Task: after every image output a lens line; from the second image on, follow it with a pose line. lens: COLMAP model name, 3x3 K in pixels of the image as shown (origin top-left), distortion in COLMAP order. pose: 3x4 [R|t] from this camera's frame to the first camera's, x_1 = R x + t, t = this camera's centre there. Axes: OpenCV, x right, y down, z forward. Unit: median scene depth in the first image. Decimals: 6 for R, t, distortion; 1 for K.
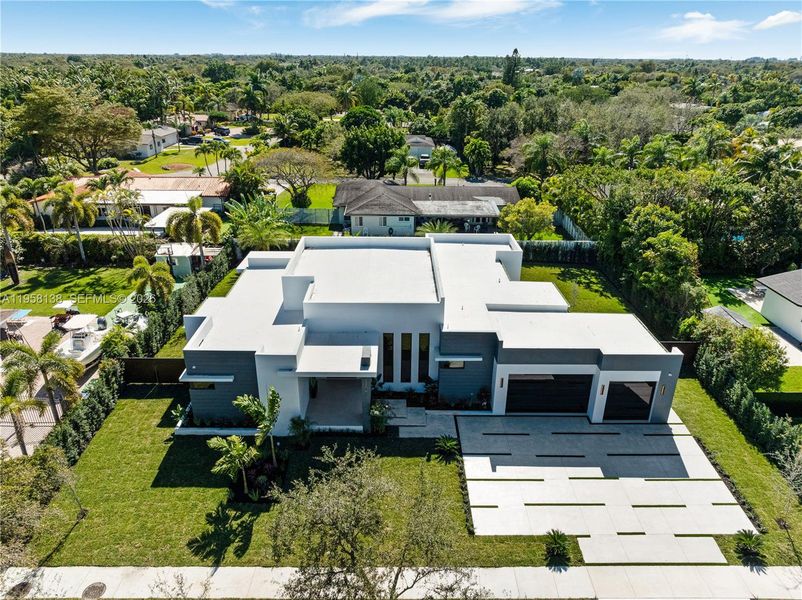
lens RADIAL K [[556.4, 0, 401.0], [0, 556.4, 300.0], [0, 0, 1]] dist [-0.006058, -0.002056]
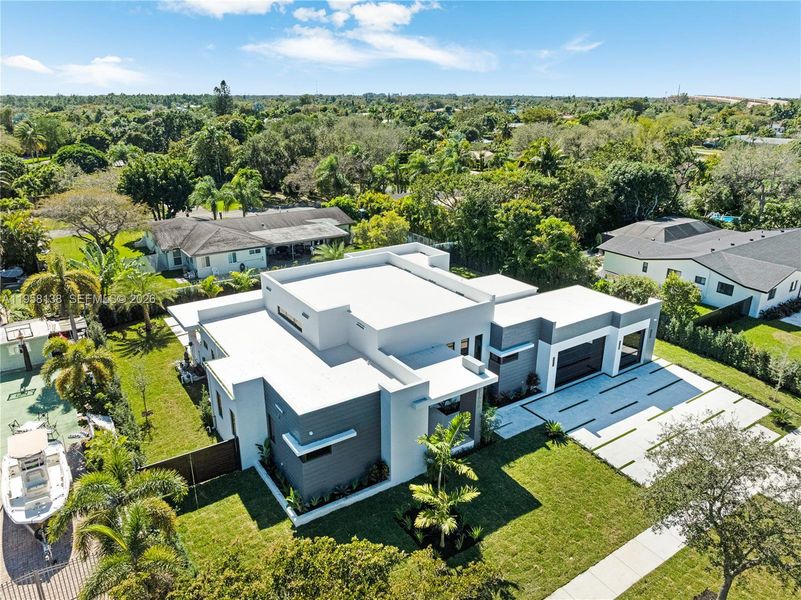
lens RADIAL K [[555.7, 0, 400.5], [0, 555.7, 300.0], [0, 0, 1]] dist [-0.006058, -0.002056]
pose [[0.838354, -0.193797, 0.509515, -0.572057], [0.222272, 0.974971, 0.005110, -0.038285], [-0.497753, 0.108967, 0.860447, 0.199872]]
